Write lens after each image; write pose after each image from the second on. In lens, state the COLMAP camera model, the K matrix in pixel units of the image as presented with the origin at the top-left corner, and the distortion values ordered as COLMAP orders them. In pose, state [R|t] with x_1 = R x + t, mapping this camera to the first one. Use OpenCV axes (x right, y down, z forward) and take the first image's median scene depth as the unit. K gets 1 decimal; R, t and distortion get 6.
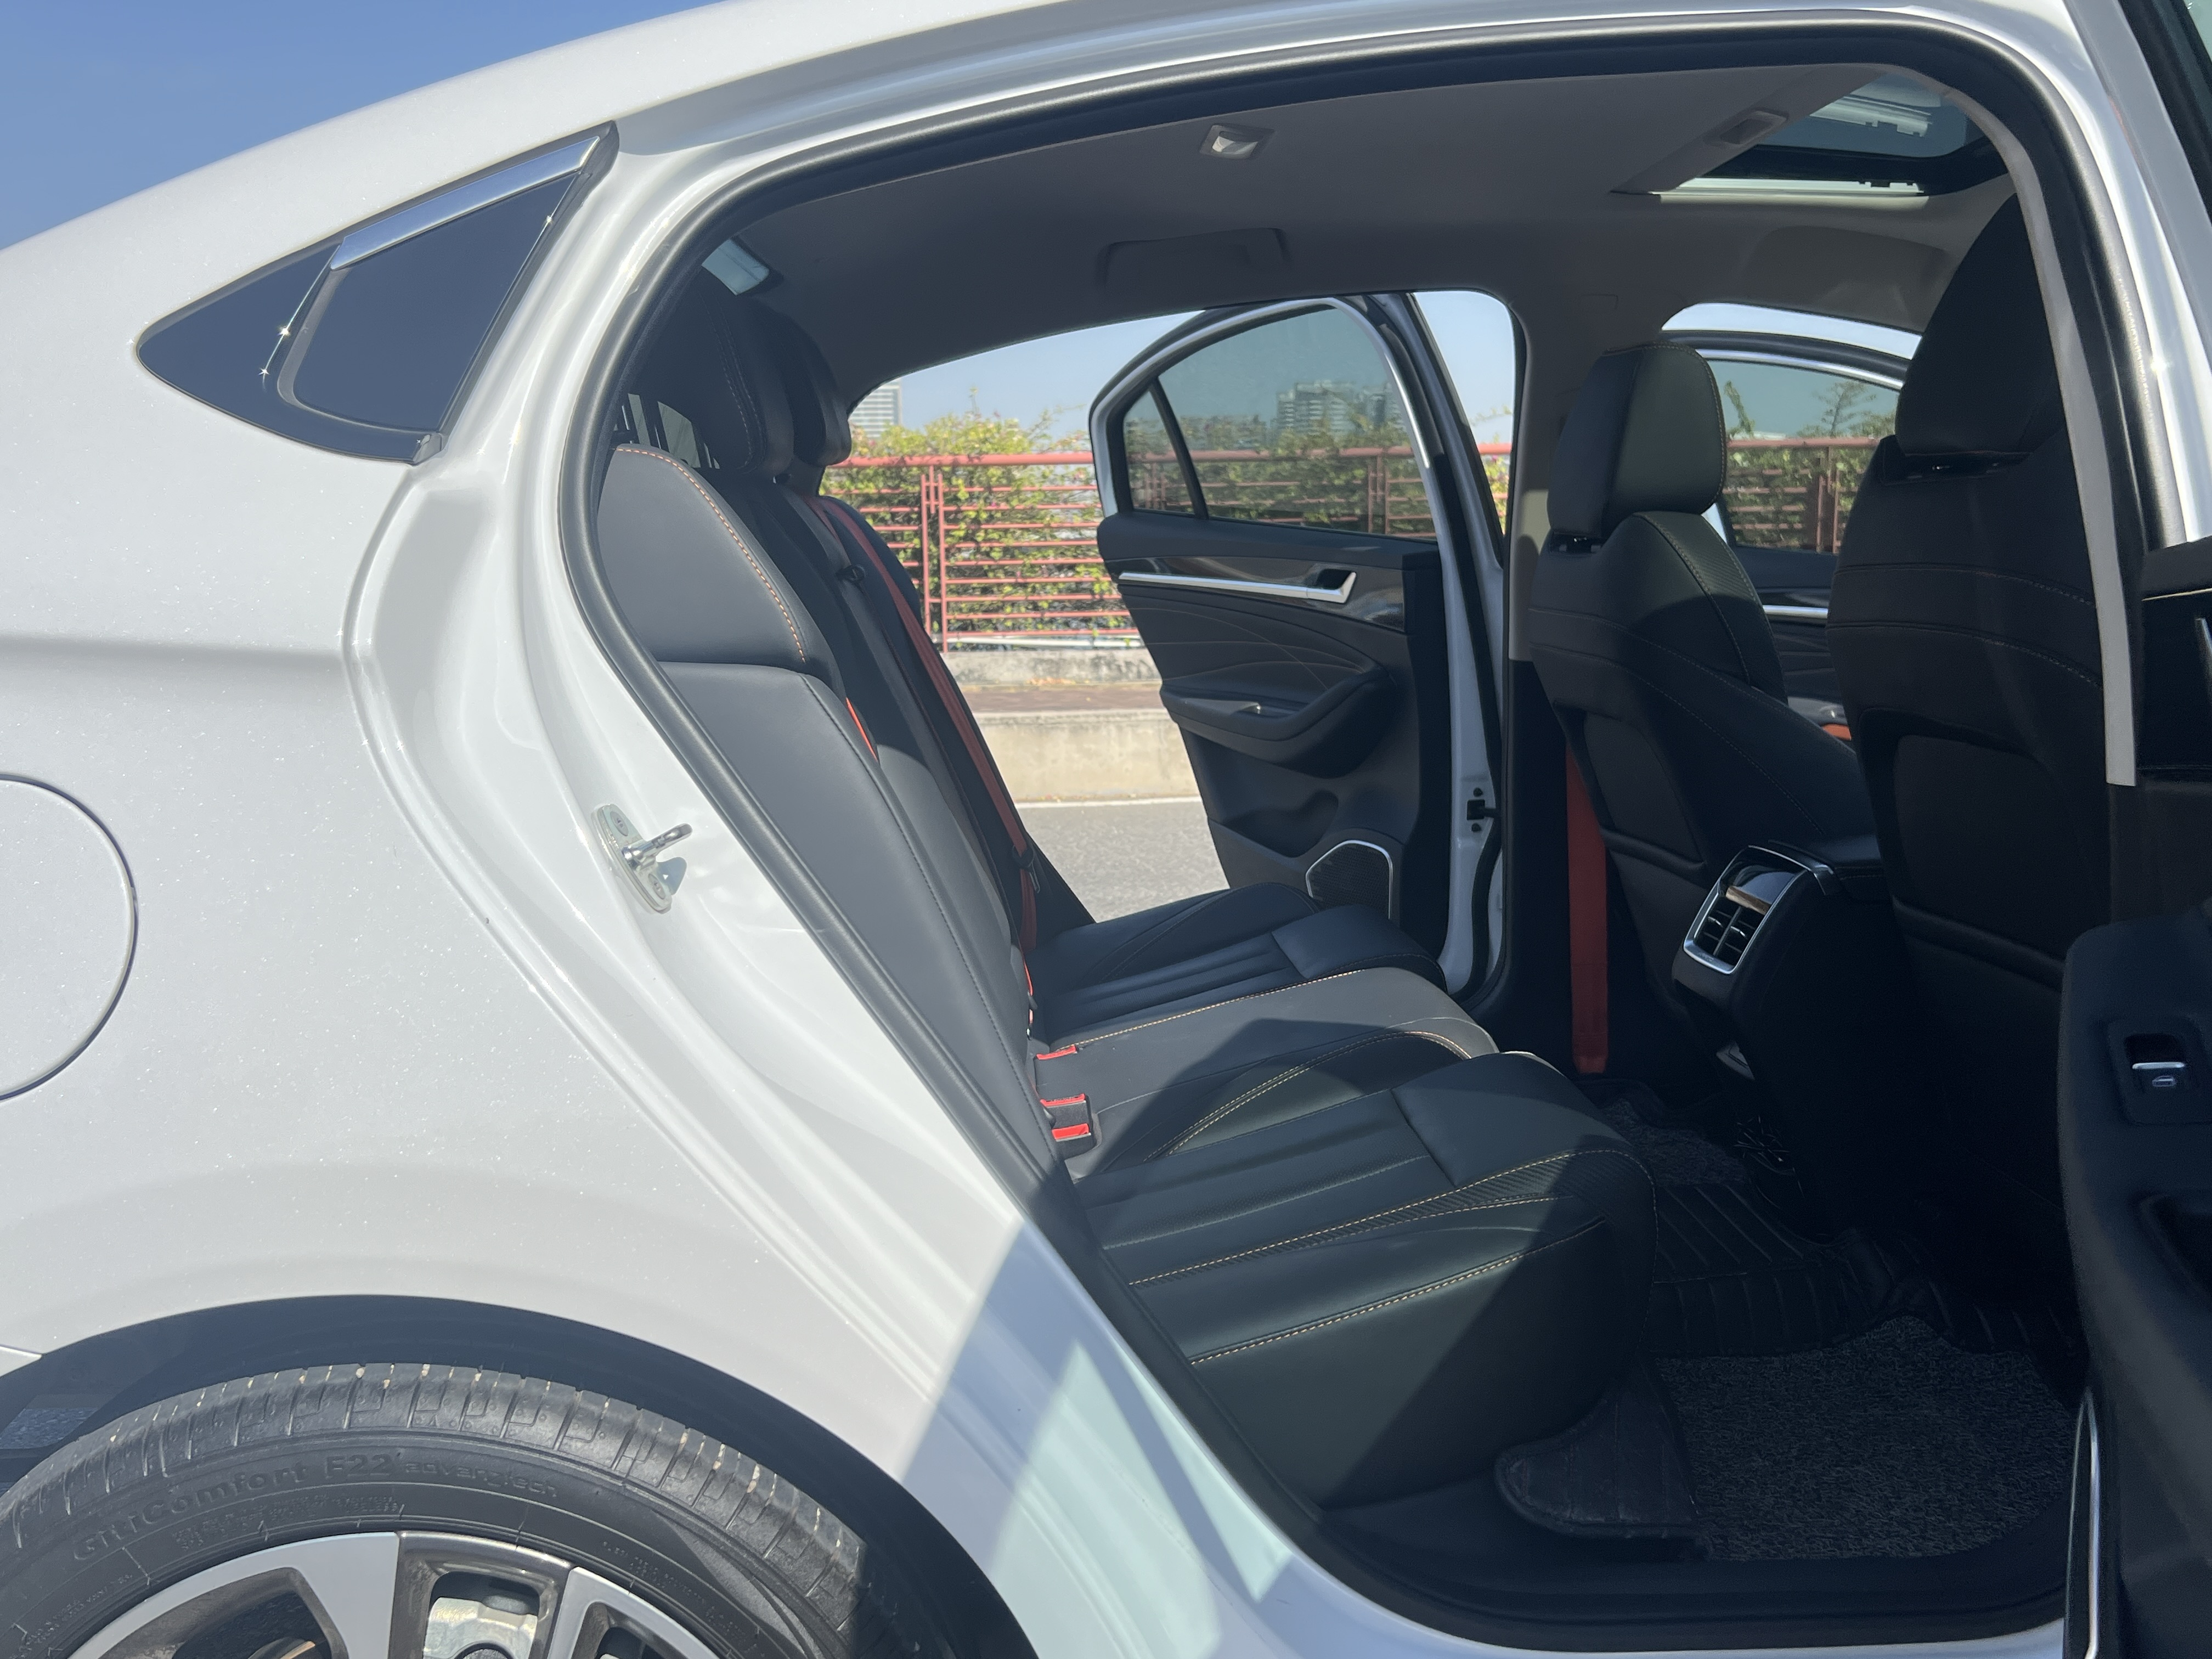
lens RADIAL K [[1824.9, 0, 1106.0], [0, 1824.9, 829.5], [0, 0, 1]] dist [-0.002132, 0.000191]
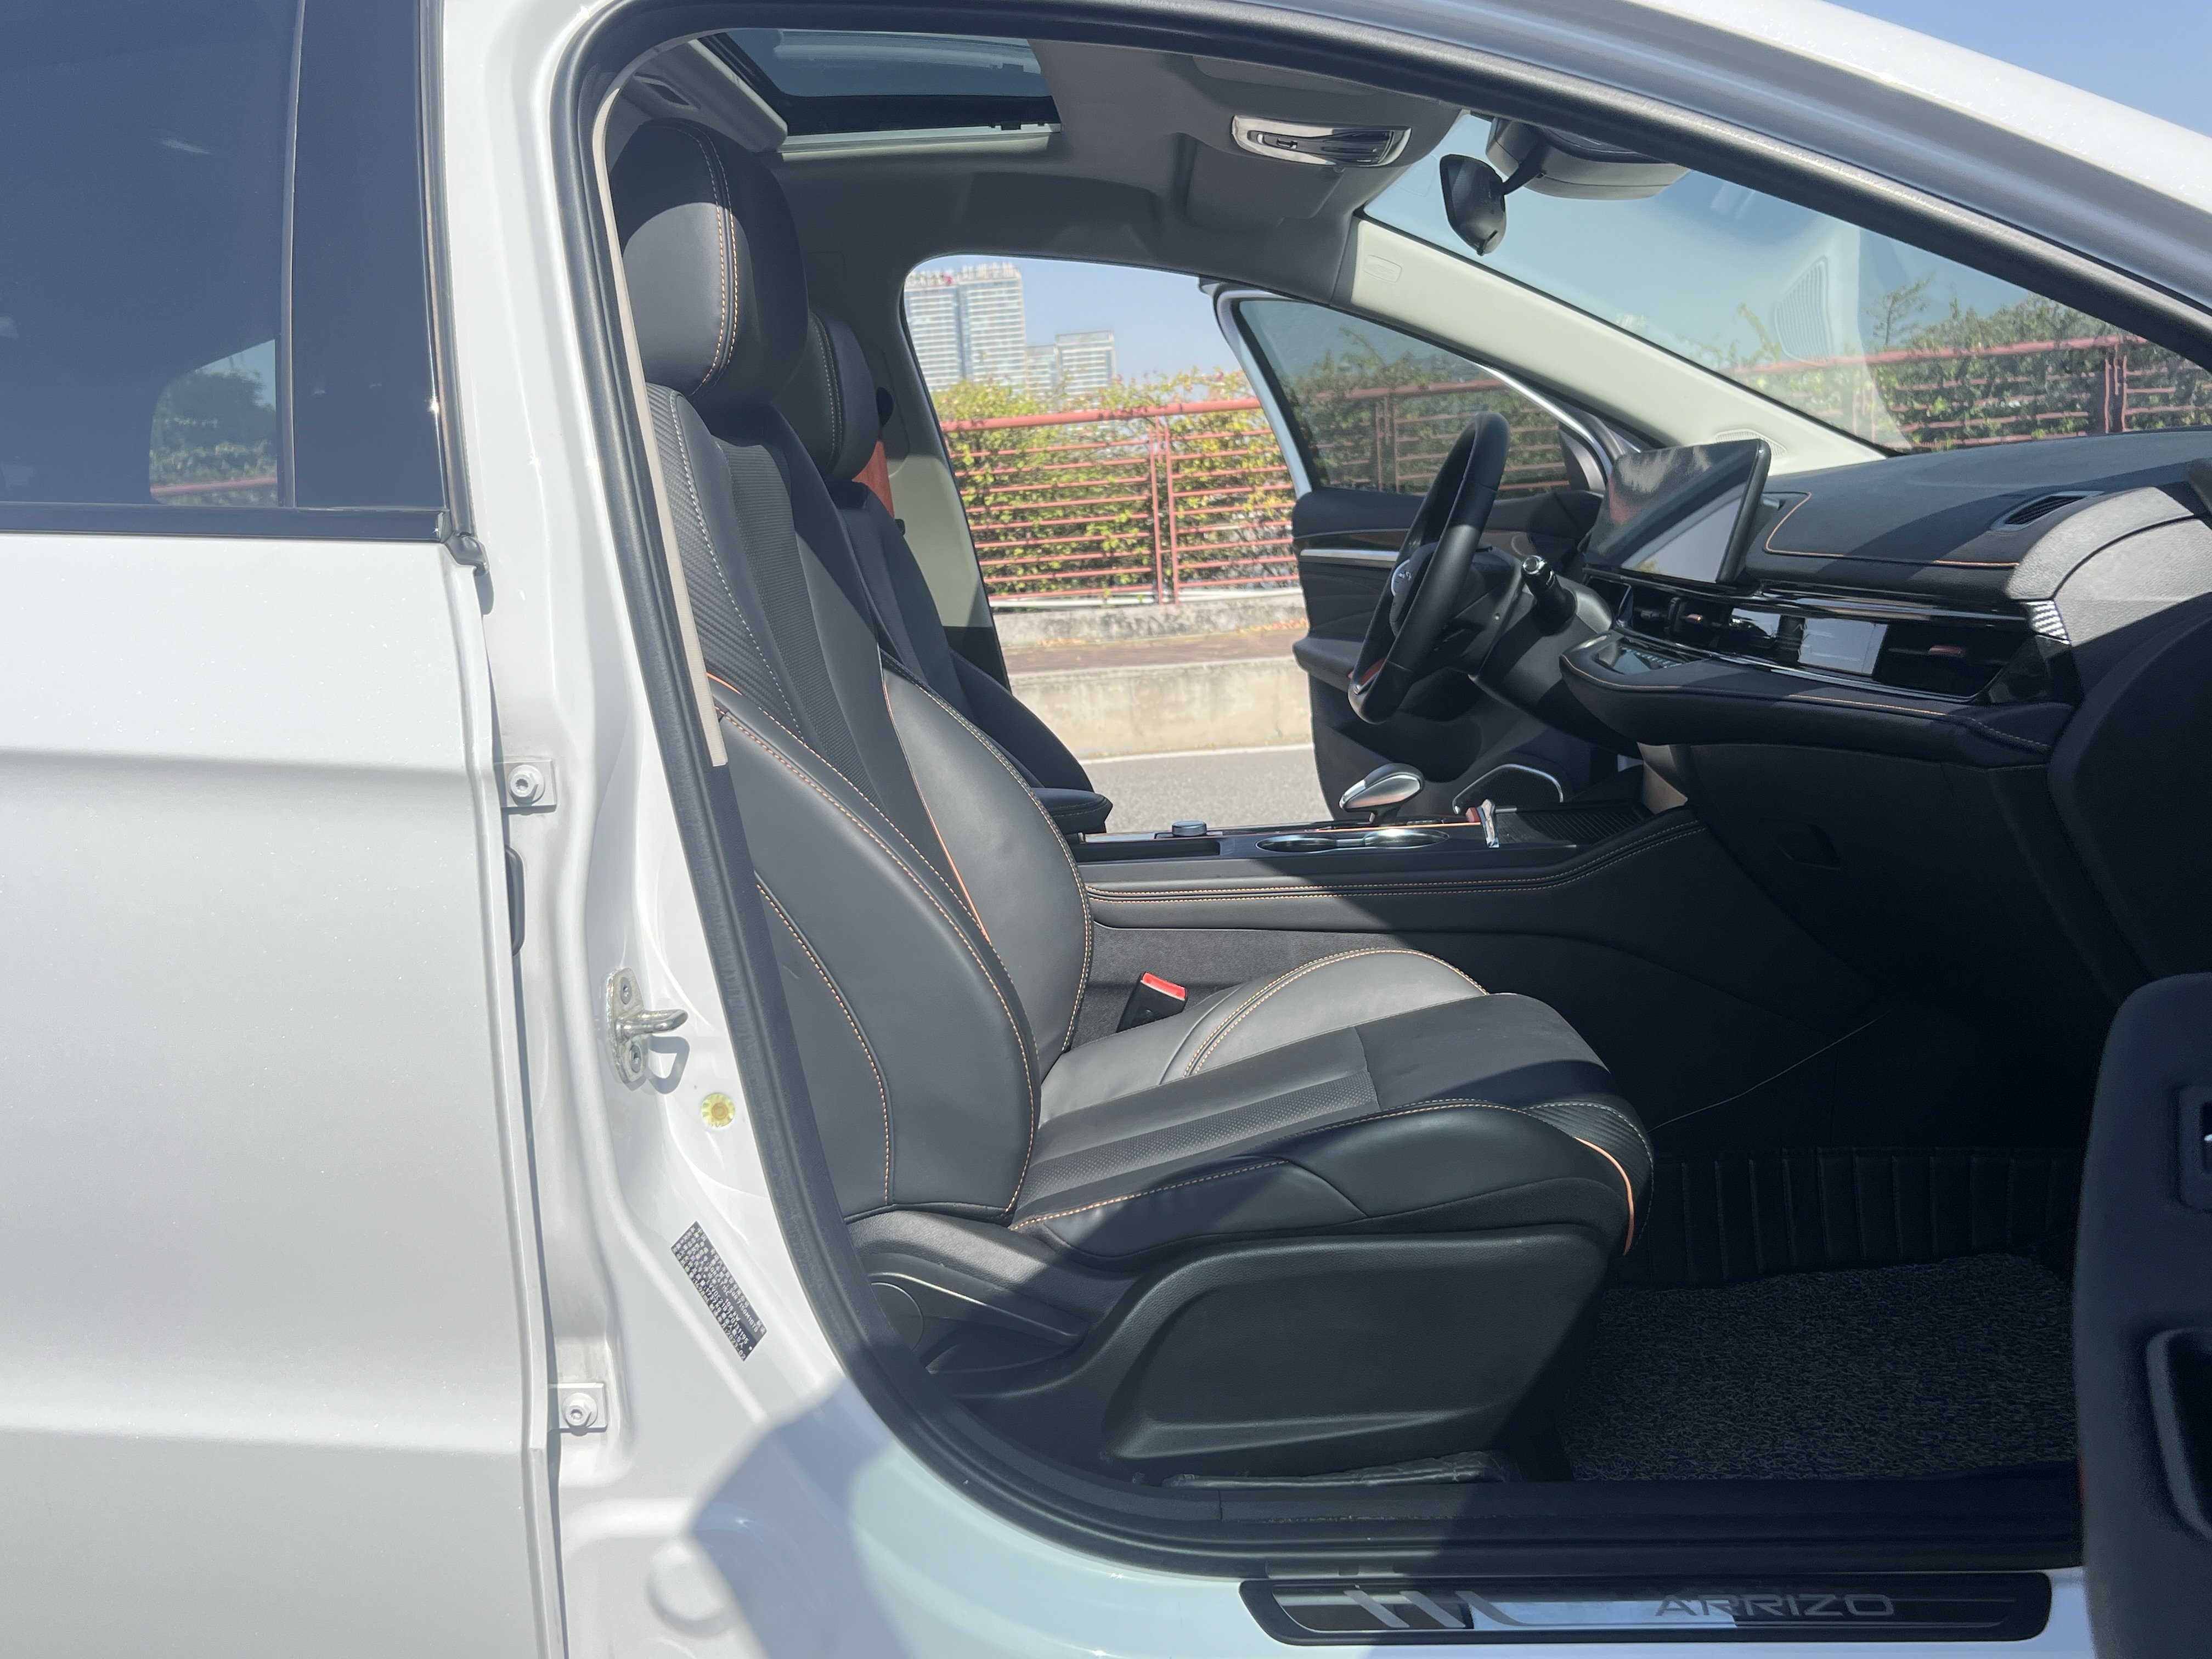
lens RADIAL K [[1824.9, 0, 1106.0], [0, 1824.9, 829.5], [0, 0, 1]] dist [-0.002132, 0.000191]
pose [[0.990311, -0.028007, -0.136014, 0.126621], [0.031342, 0.999257, 0.022445, 0.000265], [0.135284, -0.026491, 0.990453, 0.006602]]
